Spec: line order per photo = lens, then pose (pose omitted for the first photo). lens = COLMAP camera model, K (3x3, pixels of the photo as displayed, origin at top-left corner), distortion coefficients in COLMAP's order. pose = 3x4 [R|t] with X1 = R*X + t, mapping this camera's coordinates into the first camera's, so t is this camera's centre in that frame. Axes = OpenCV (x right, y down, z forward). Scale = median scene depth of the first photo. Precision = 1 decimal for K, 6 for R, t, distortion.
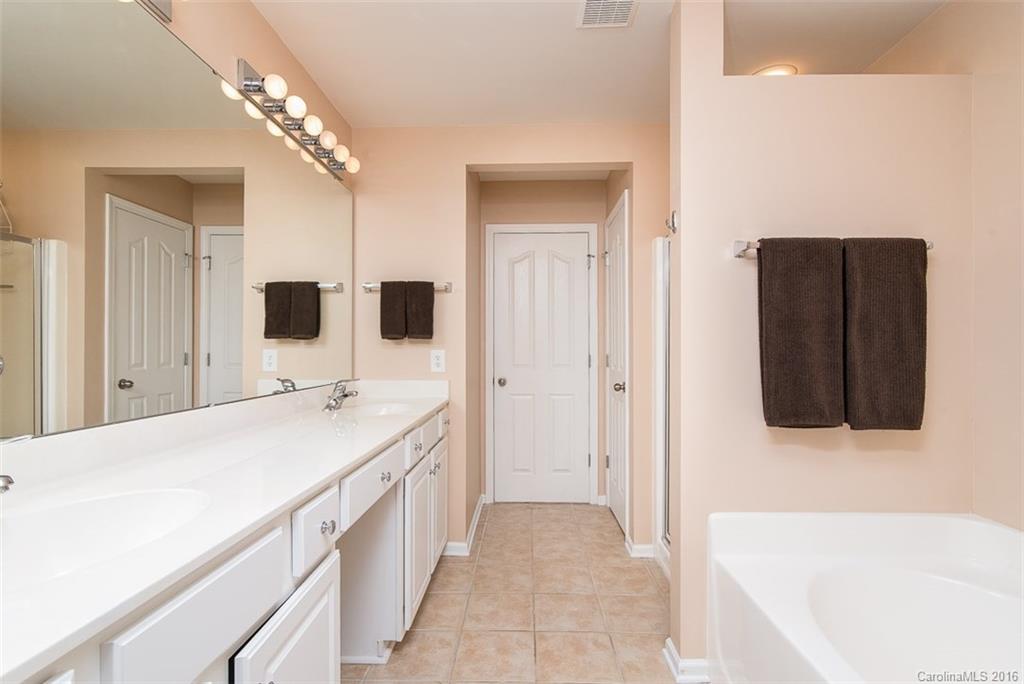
lens RADIAL K [[476.1, 0, 495.8], [0, 476.1, 347.9], [0, 0, 1]] dist [-0.012534, -0.000680]
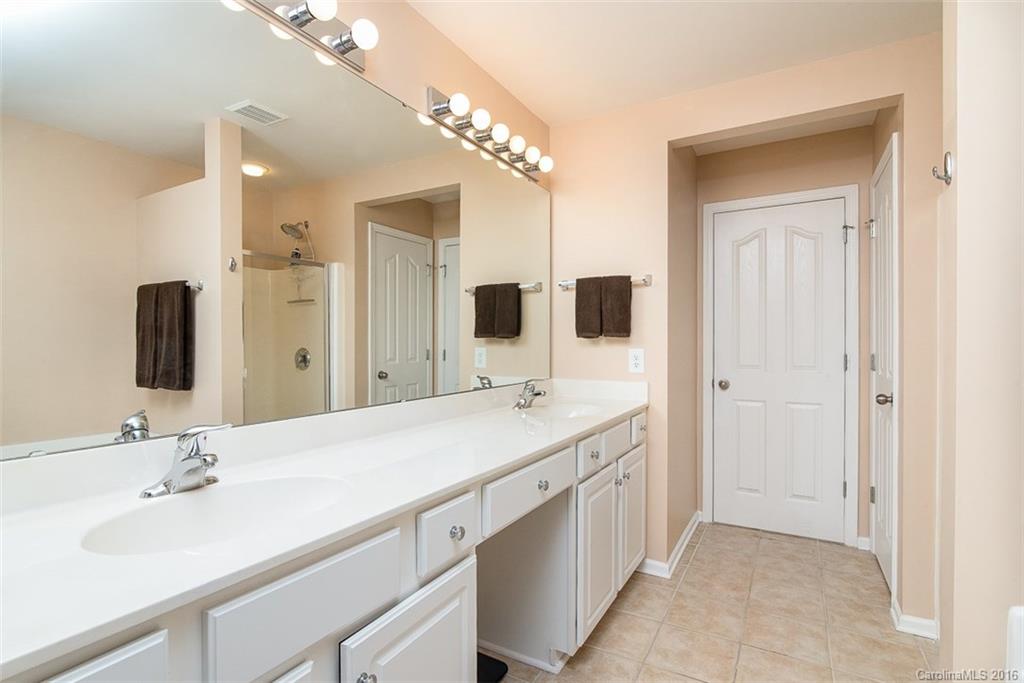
lens RADIAL K [[476.1, 0, 503.9], [0, 476.1, 344.8], [0, 0, 1]] dist [-0.012534, -0.000680]
pose [[0.880408, 0.000545, -0.474216, 0.090305], [0.004141, 0.999952, 0.008837, -0.013112], [0.474198, -0.009744, 0.880364, 0.067177]]
